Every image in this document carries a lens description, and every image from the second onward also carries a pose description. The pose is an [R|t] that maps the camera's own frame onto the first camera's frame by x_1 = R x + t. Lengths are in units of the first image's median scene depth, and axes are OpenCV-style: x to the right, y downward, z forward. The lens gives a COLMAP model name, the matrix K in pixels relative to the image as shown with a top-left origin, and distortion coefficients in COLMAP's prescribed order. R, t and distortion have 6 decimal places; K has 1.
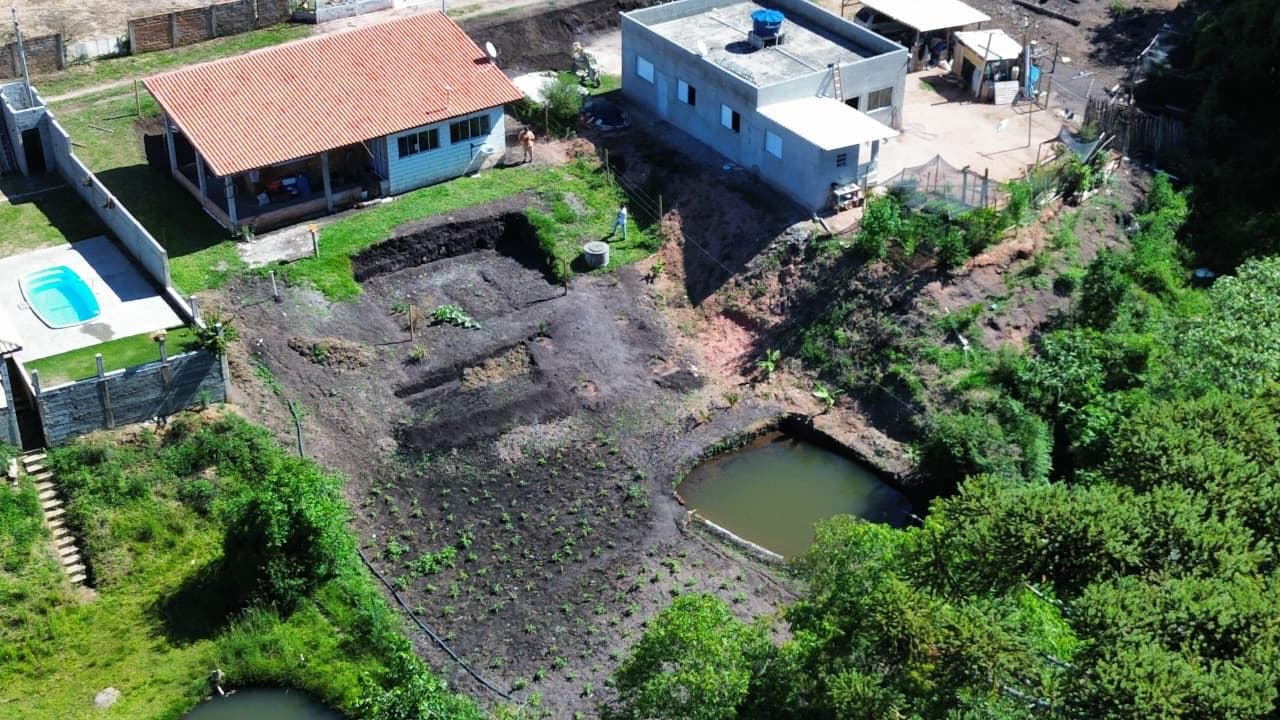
lens RADIAL K [[1810.1, 0, 640.0], [0, 1810.1, 360.0], [0, 0, 1]] dist [0.195436, -0.638602]
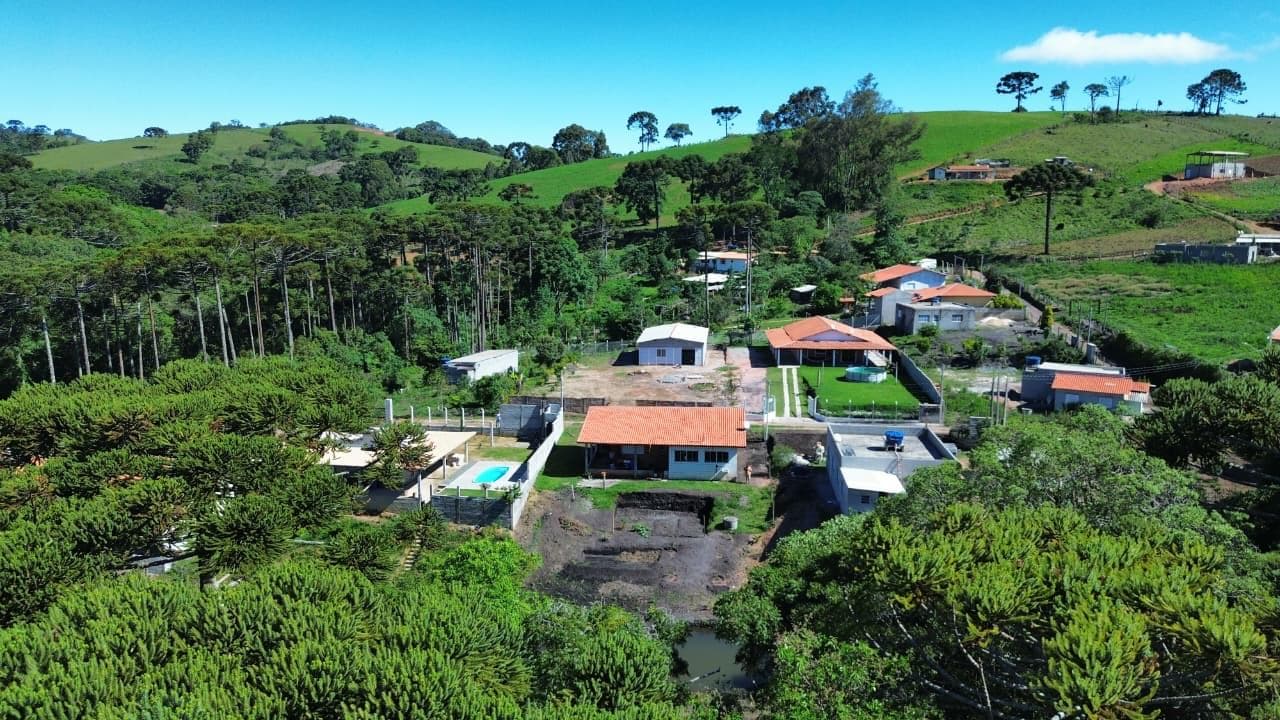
lens RADIAL K [[904.9, 0, 640.0], [0, 904.9, 360.0], [0, 0, 1]] dist [0.102761, -0.178798]
pose [[0.768036, 0.101662, -0.632285, 0.474425], [-0.334522, 0.905600, -0.260737, 0.062718], [0.546090, 0.411769, 0.729542, 0.222029]]
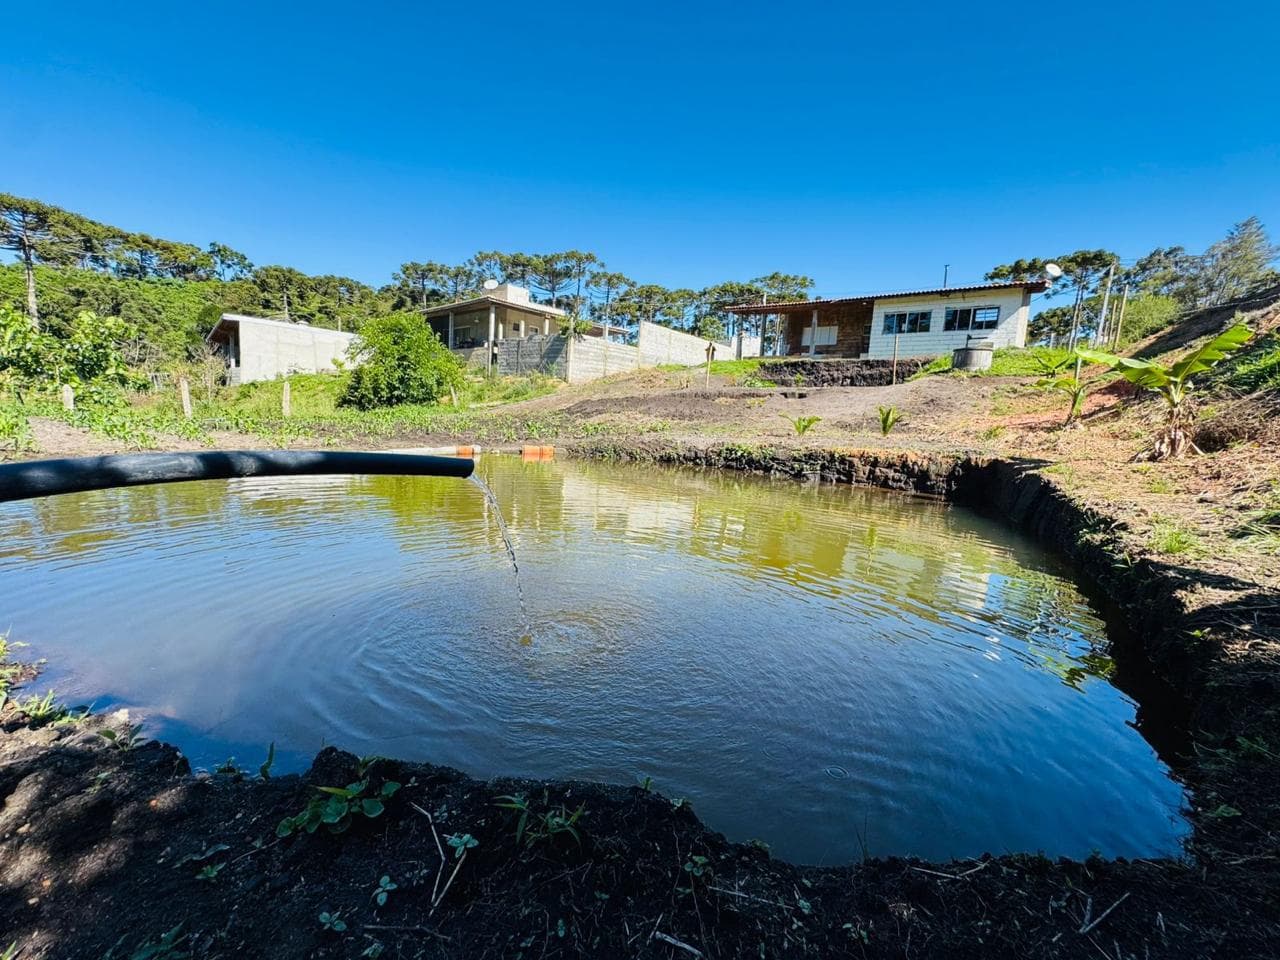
lens RADIAL K [[513.6, 0, 640.0], [0, 513.6, 480.0], [0, 0, 1]] dist [-0.000837, 0.000044]
pose [[0.293196, 0.128726, -0.947347, 0.139303], [-0.556569, 0.828657, -0.059655, 0.067651], [0.777347, 0.544754, 0.314603, 0.874573]]
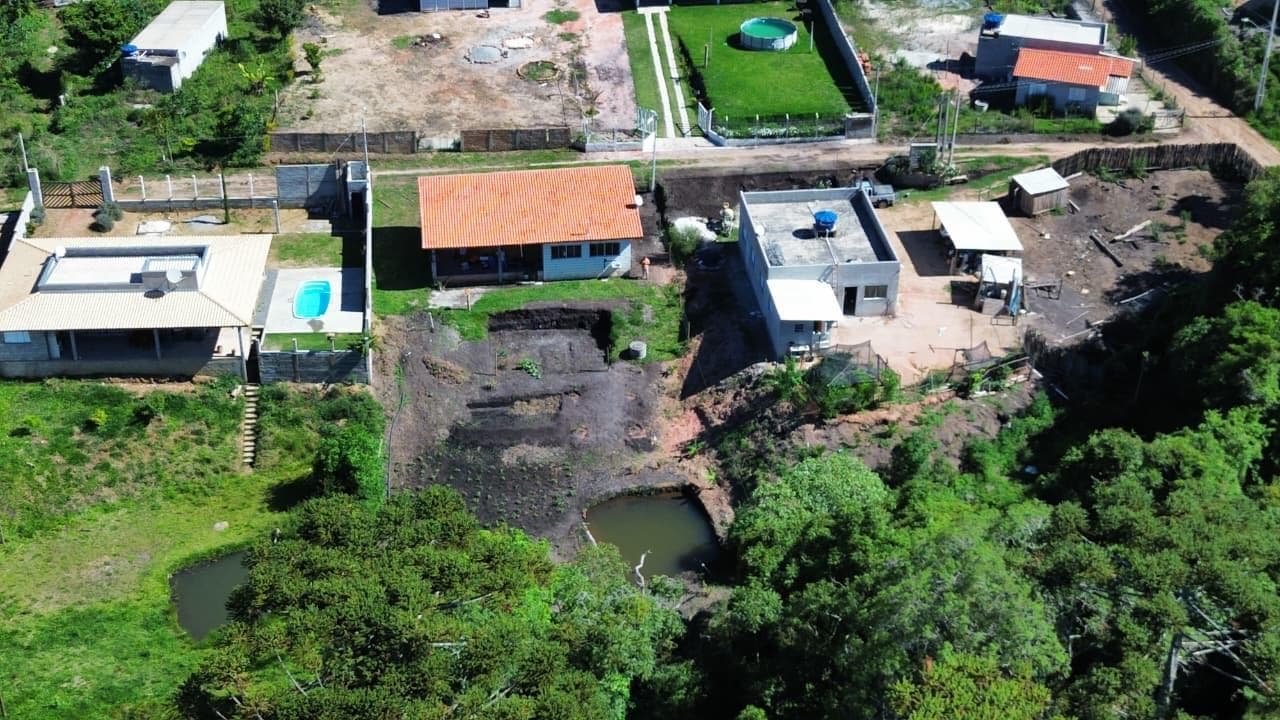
lens RADIAL K [[1810.1, 0, 640.0], [0, 1810.1, 360.0], [0, 0, 1]] dist [0.195436, -0.638602]
pose [[0.890429, 0.241850, -0.385545, 0.570186], [-0.242867, 0.968925, 0.046892, -0.123691], [0.384905, 0.051883, 0.921497, -0.393096]]
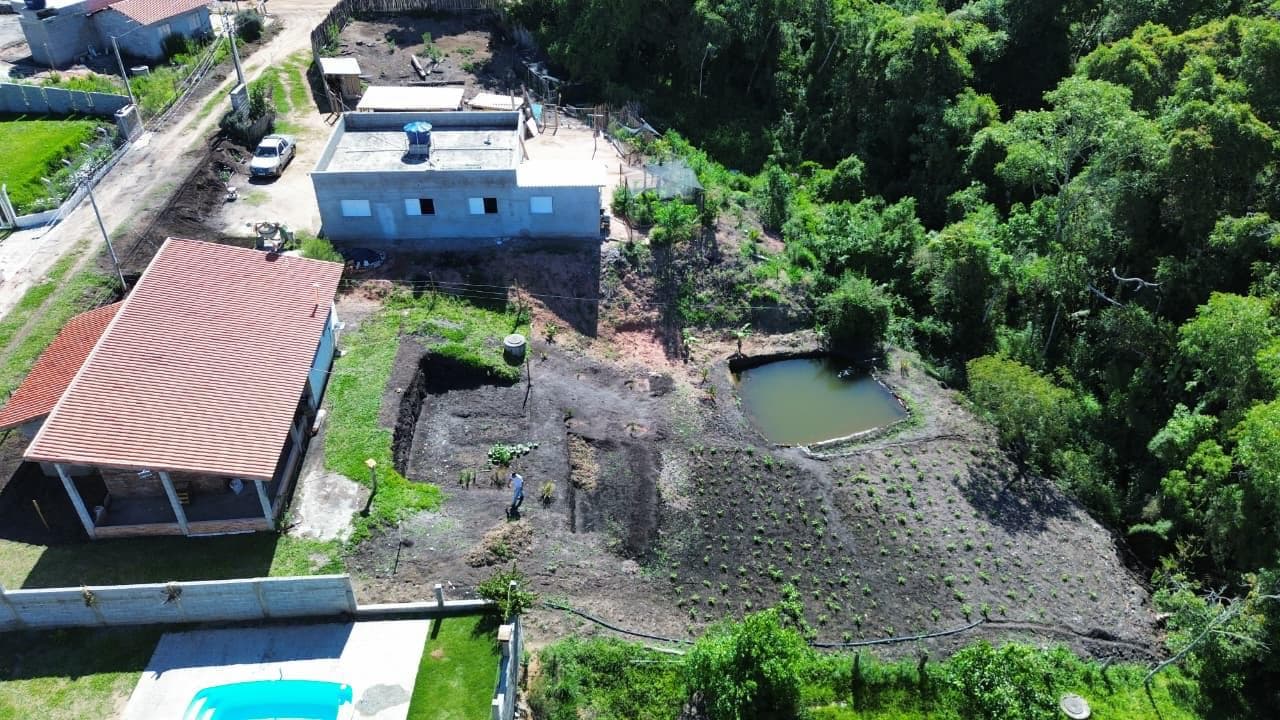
lens RADIAL K [[880.4, 0, 638.5], [0, 880.4, 382.1], [0, 0, 1]] dist [0.084002, -0.077479]
pose [[0.502260, -0.531357, 0.682199, -0.393242], [0.447717, 0.834745, 0.320547, -0.189248], [-0.739786, 0.144434, 0.657157, 0.579823]]
